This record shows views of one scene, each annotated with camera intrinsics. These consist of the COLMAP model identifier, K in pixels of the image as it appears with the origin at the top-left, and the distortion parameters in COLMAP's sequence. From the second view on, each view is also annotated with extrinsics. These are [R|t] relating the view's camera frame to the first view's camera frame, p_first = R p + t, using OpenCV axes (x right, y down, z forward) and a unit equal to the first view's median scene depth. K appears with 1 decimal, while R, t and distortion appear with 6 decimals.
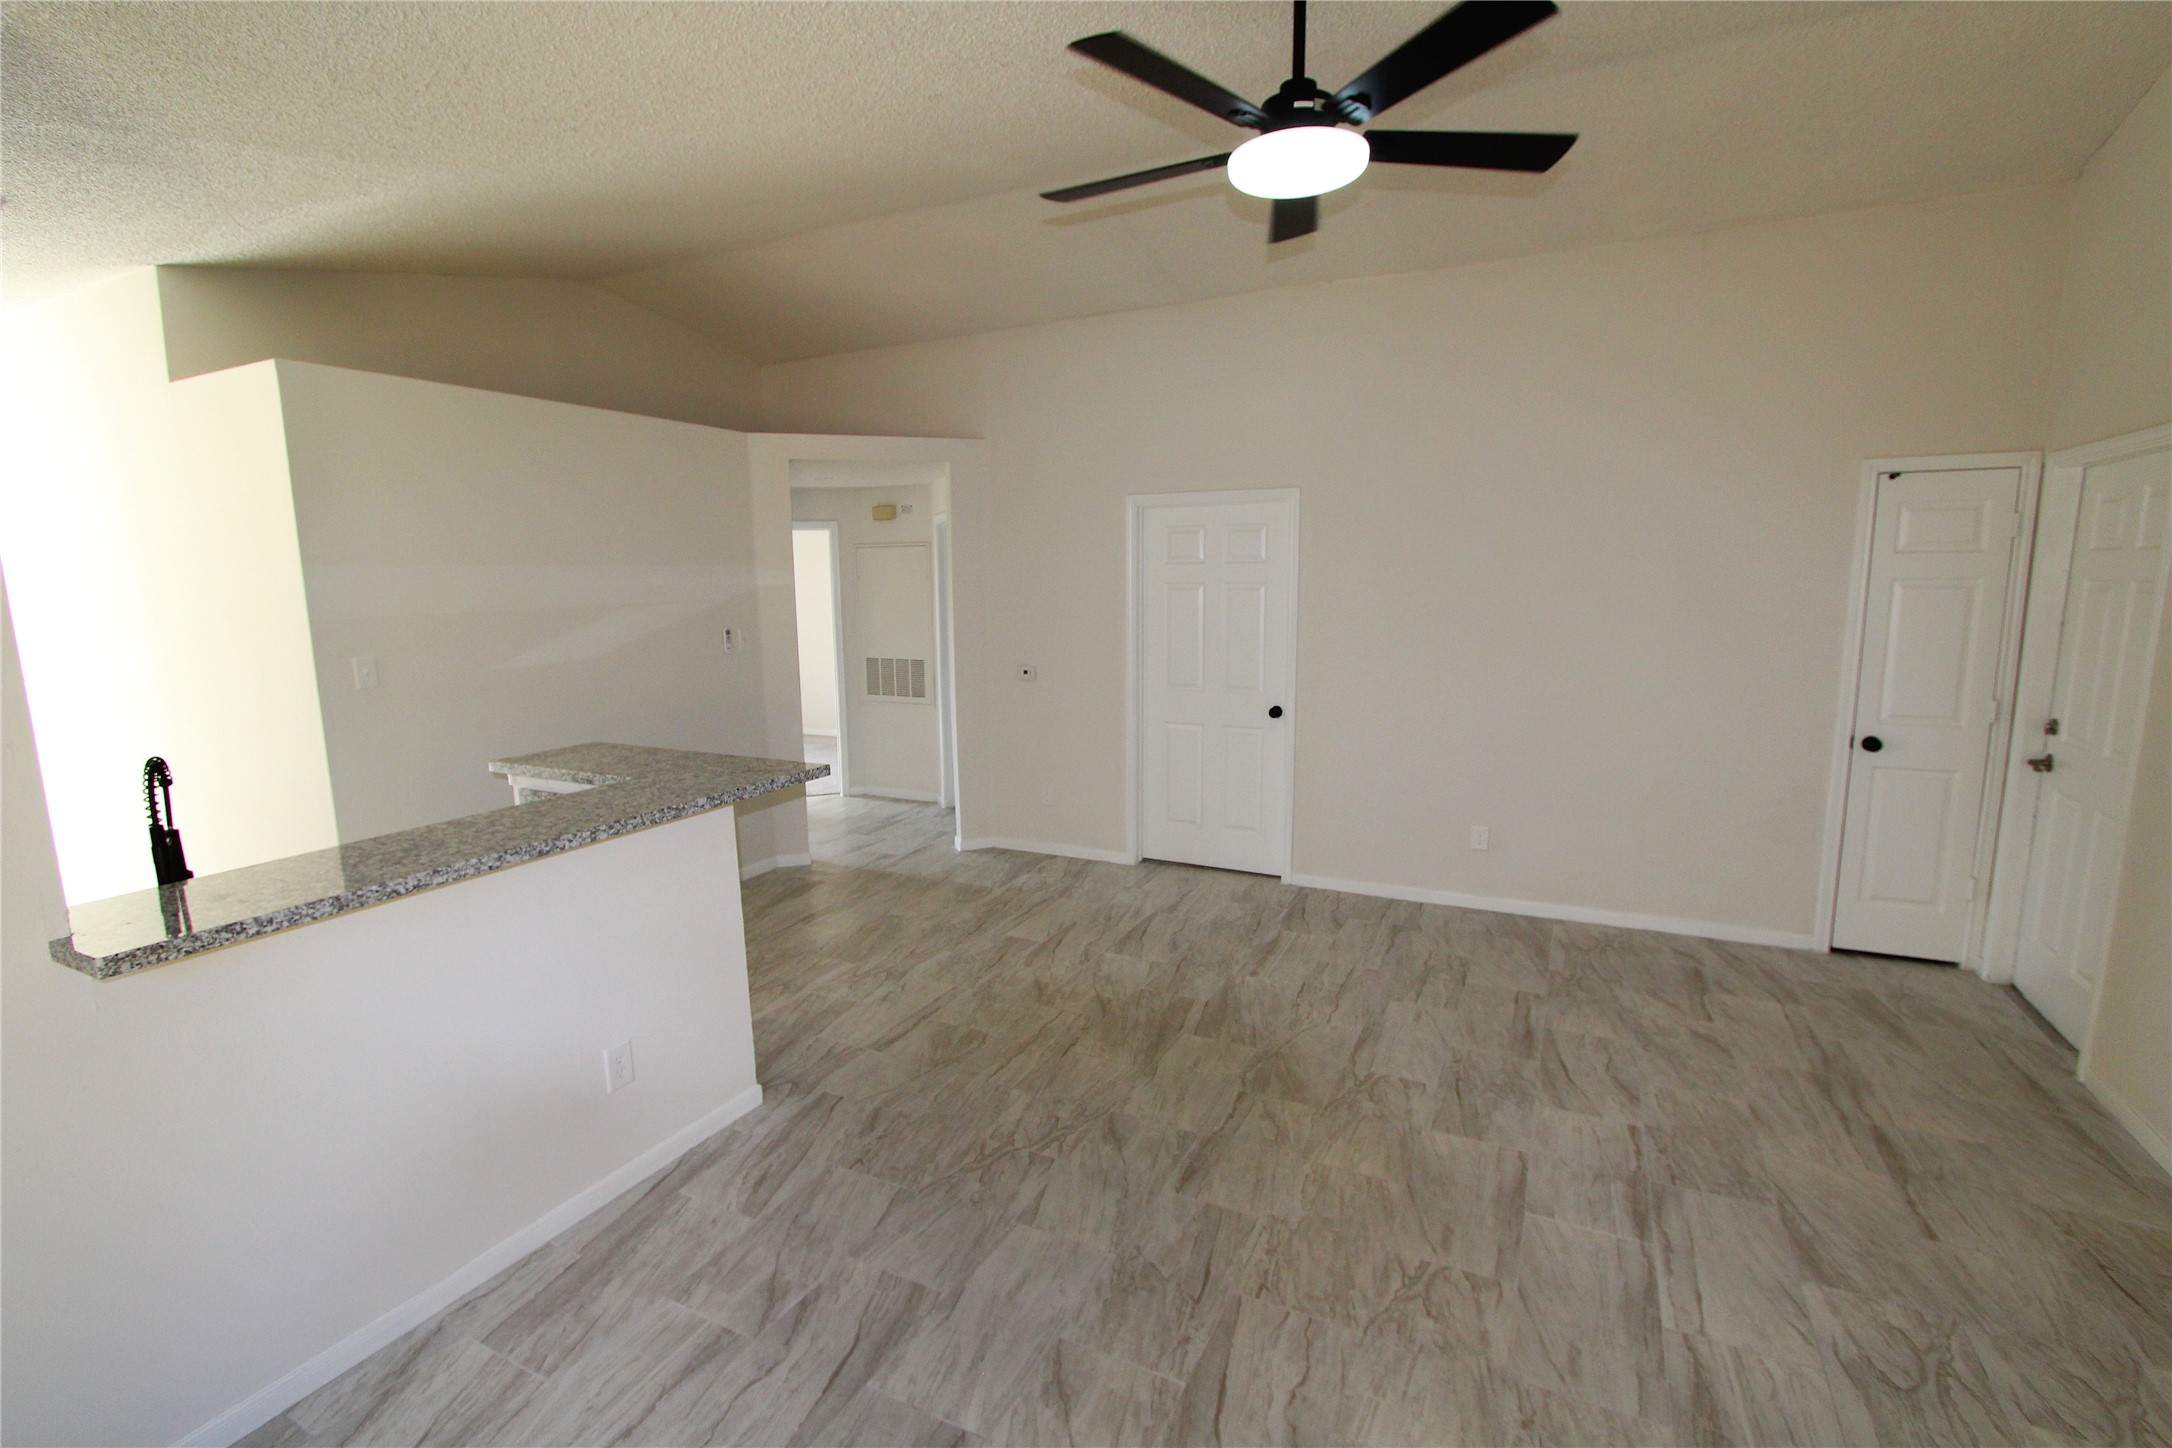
lens RADIAL K [[997.1, 0, 1088.0], [0, 997.1, 730.4], [0, 0, 1]] dist [-0.013844, 0.001618]
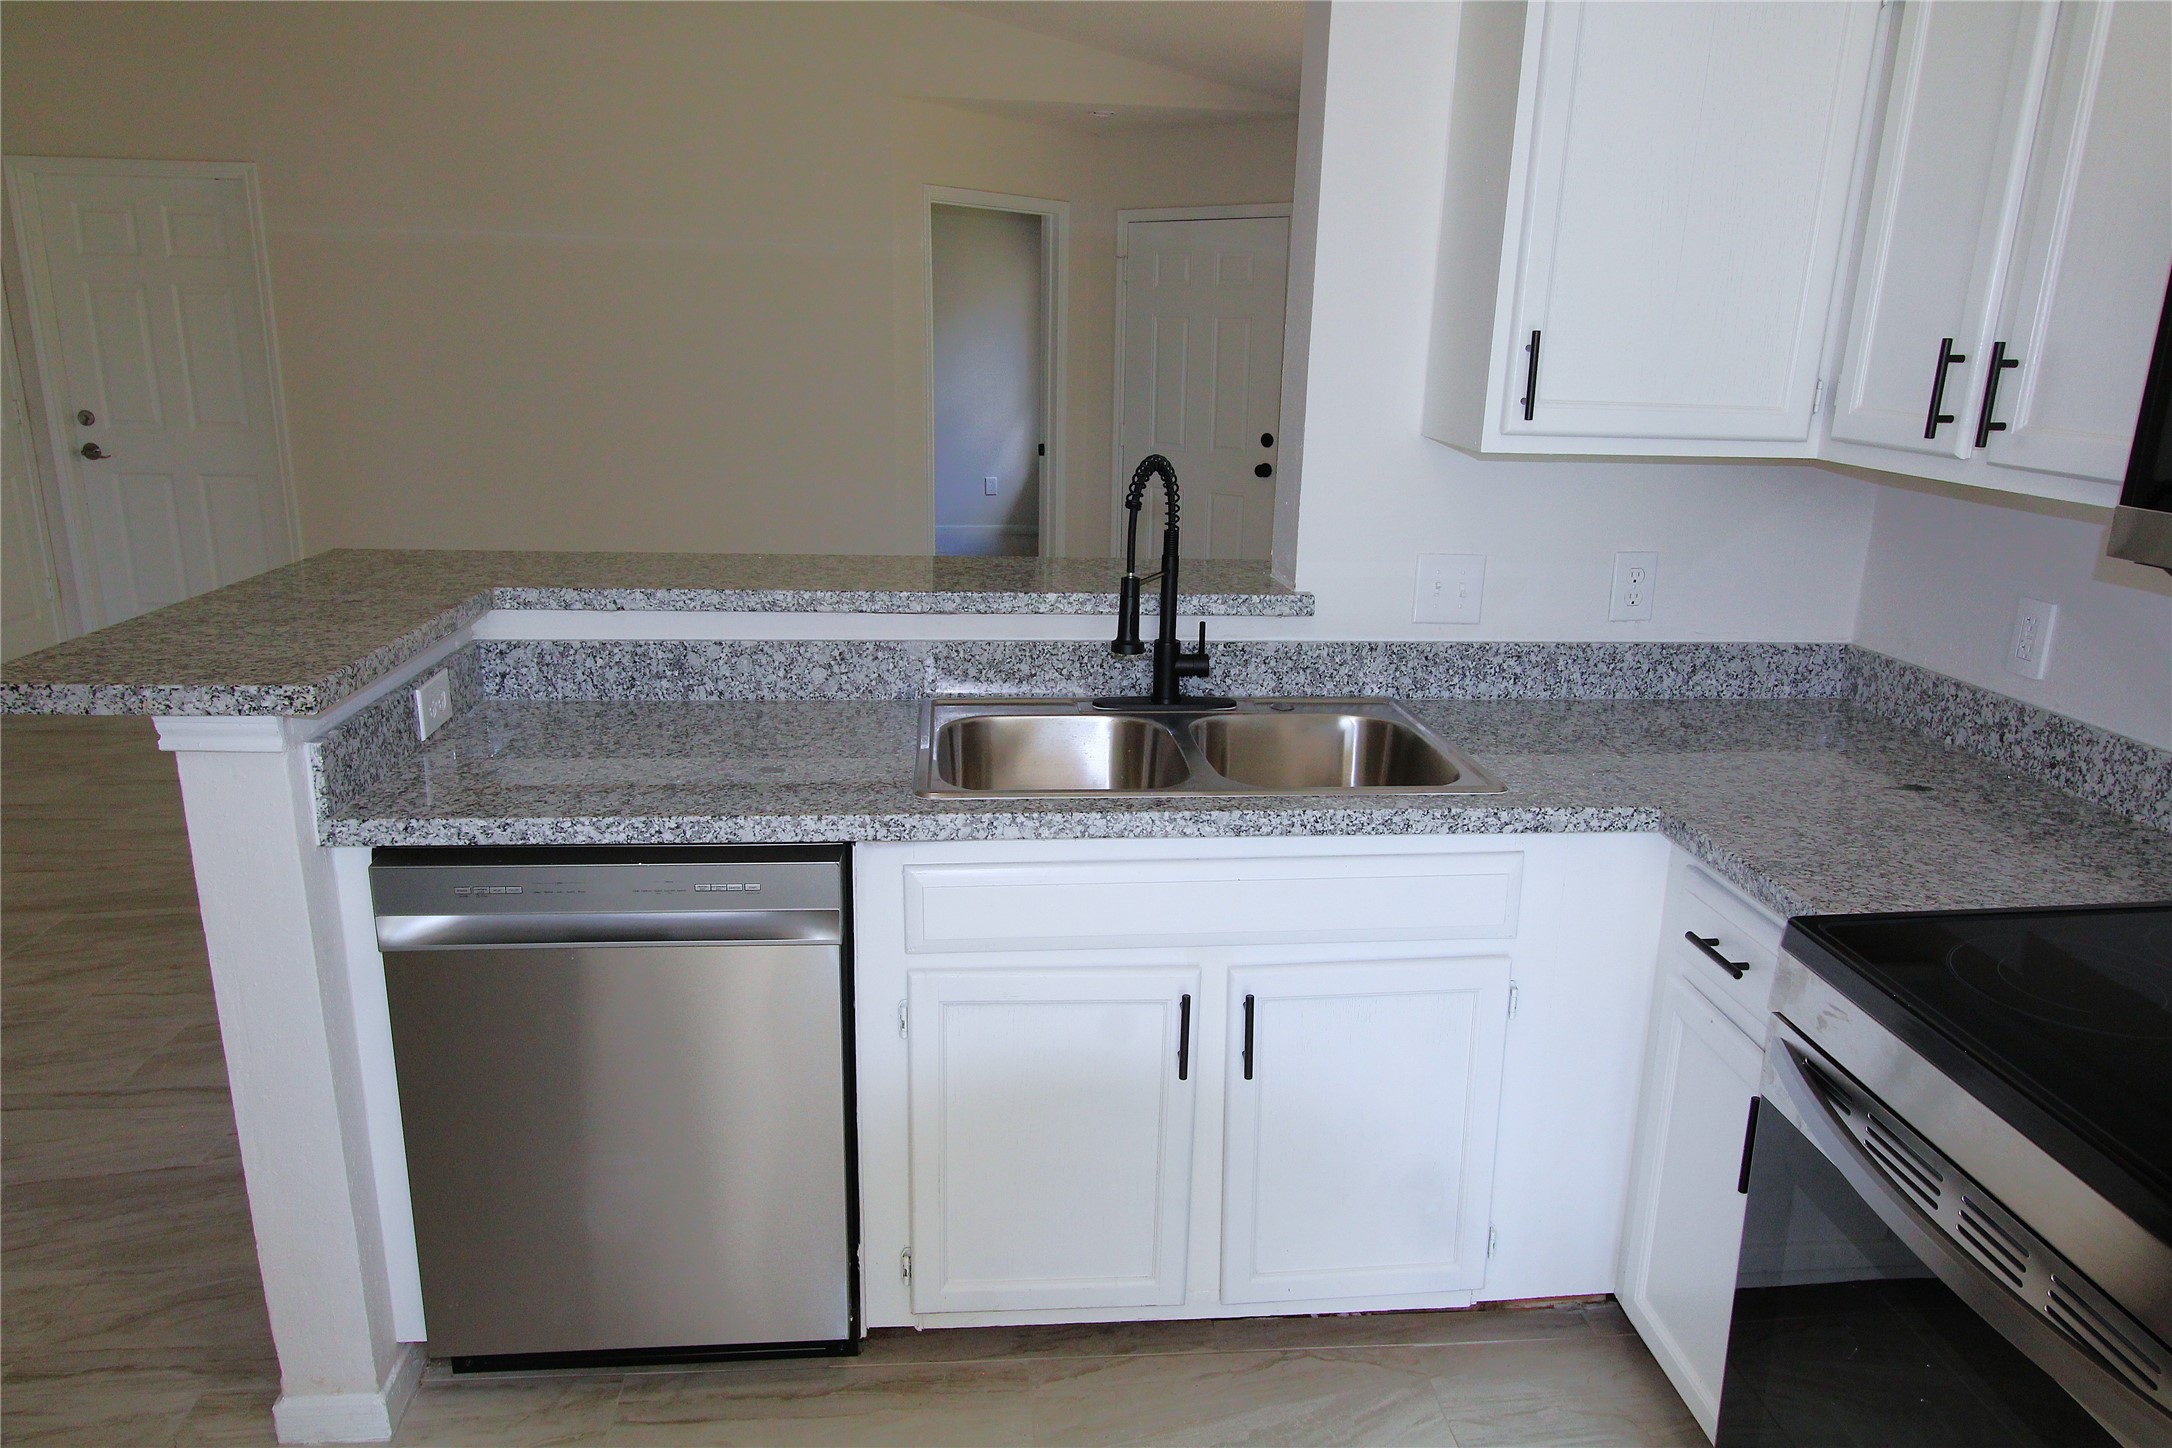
lens RADIAL K [[1453.6, 0, 1084.8], [0, 1453.6, 736.3], [0, 0, 1]] dist [-0.005711, 0.004456]
pose [[-0.515433, -0.230312, 0.825400, -1.014544], [0.115498, 0.935746, 0.333226, -0.080710], [-0.849111, 0.267087, -0.455714, 0.868090]]
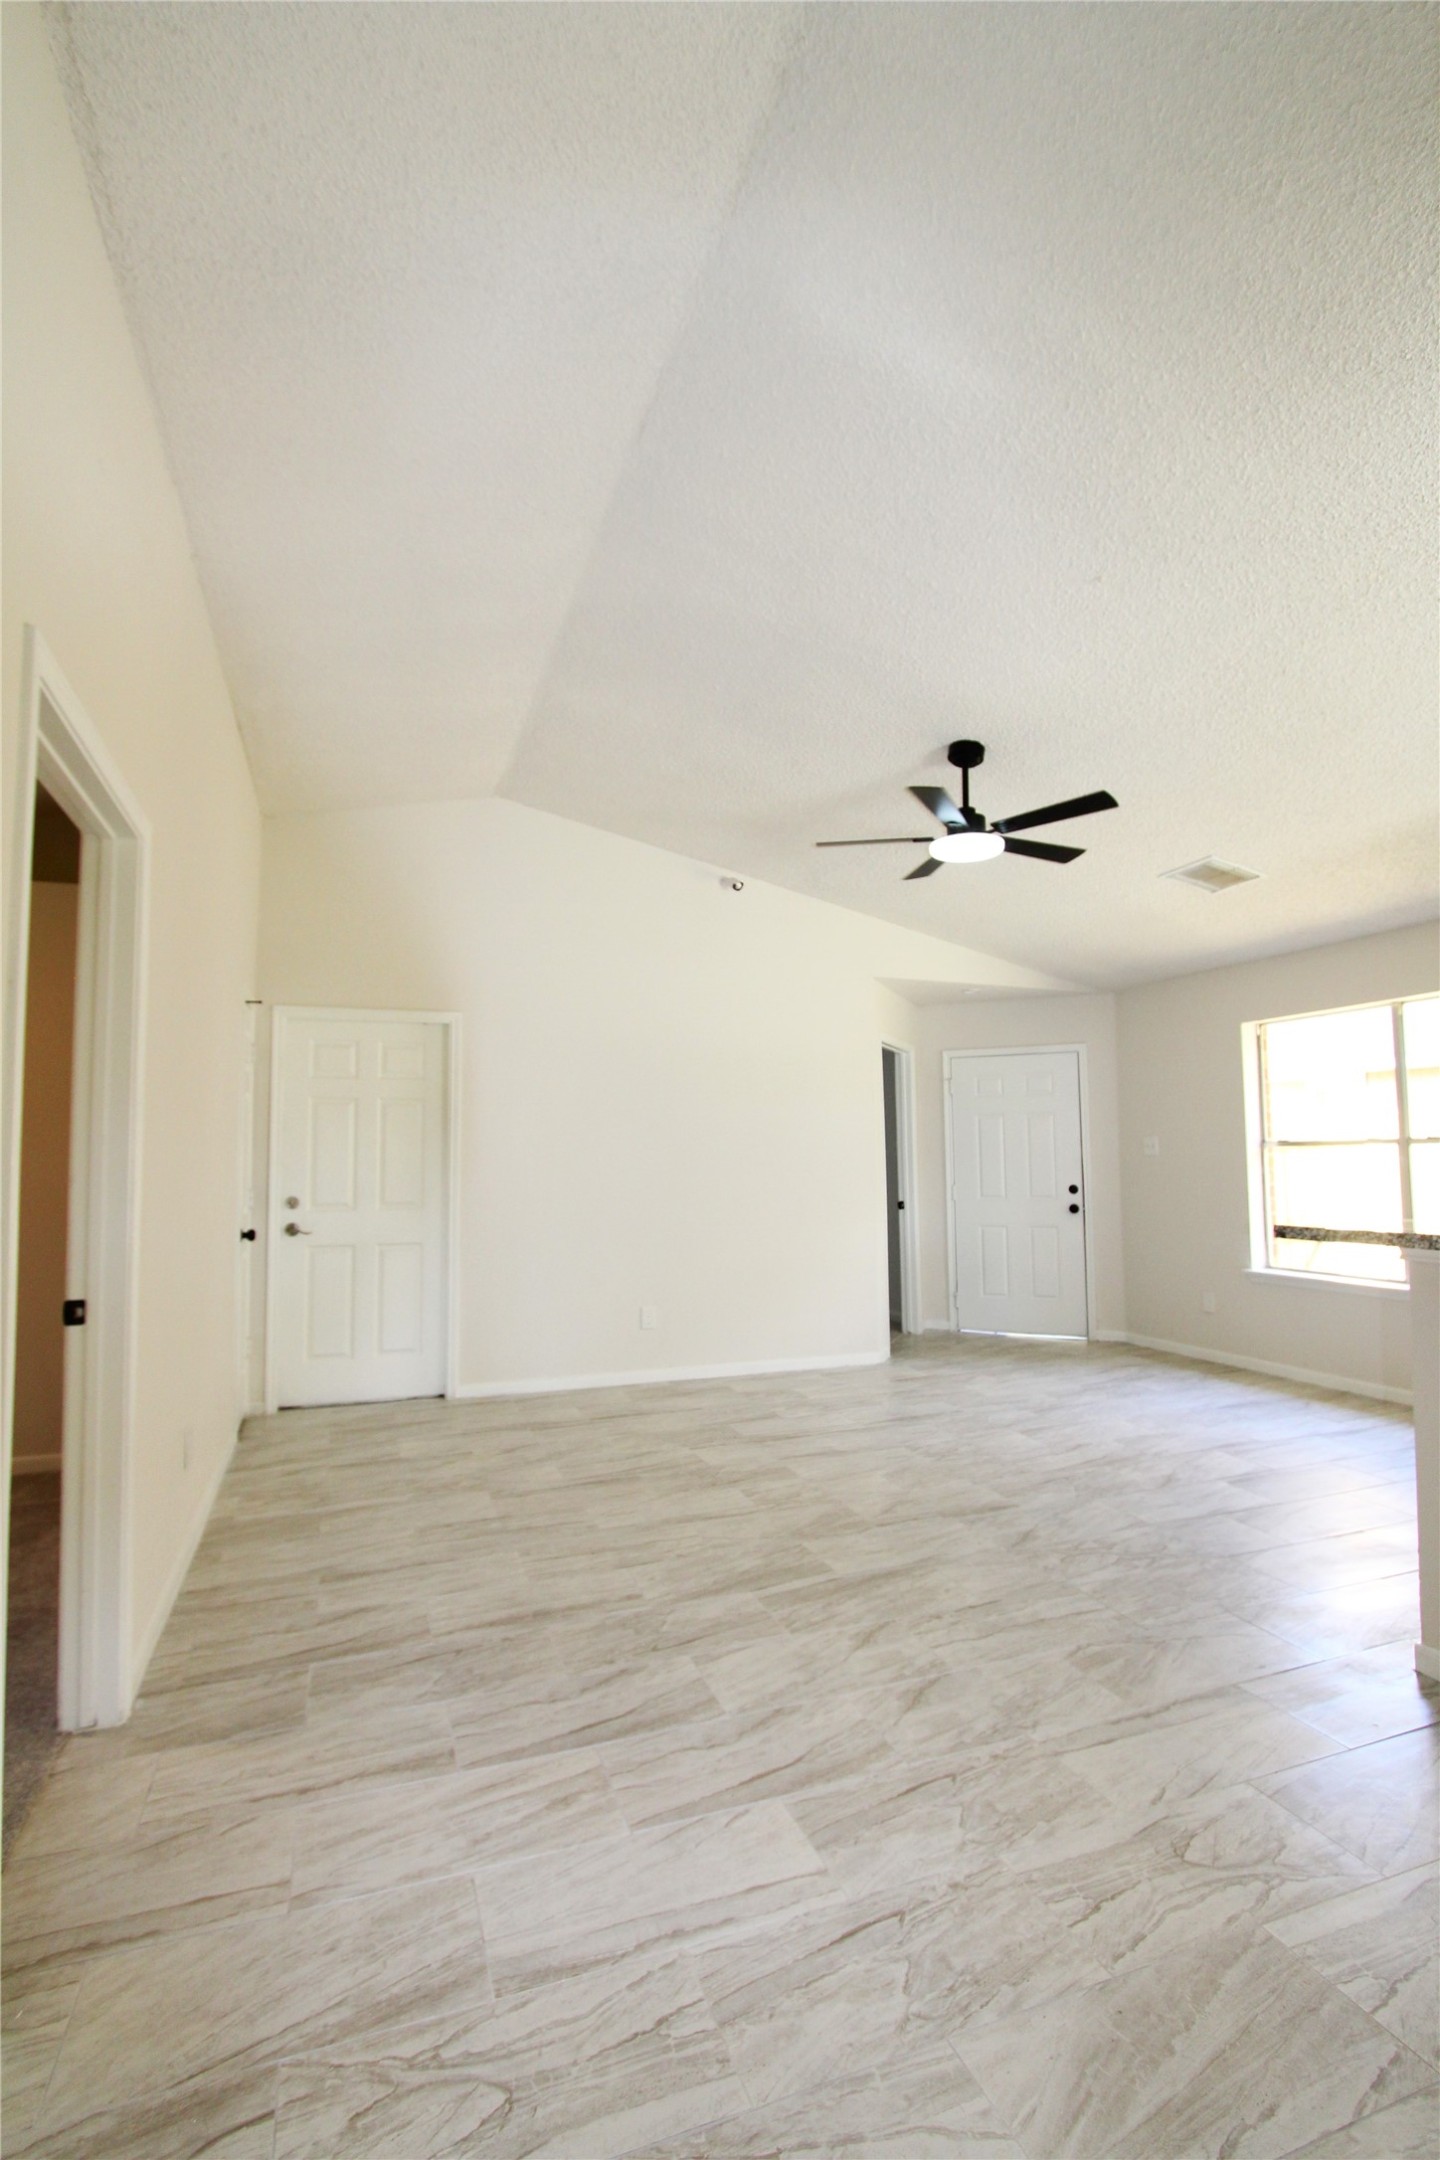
lens RADIAL K [[1012.6, 0, 714.3], [0, 1012.6, 1090.5], [0, 0, 1]] dist [-0.017336, 0.003103]
pose [[-0.725529, 0.064766, 0.685137, -0.413981], [0.121836, 0.991924, 0.035252, -0.133870], [-0.677321, 0.109051, -0.727561, 1.577283]]
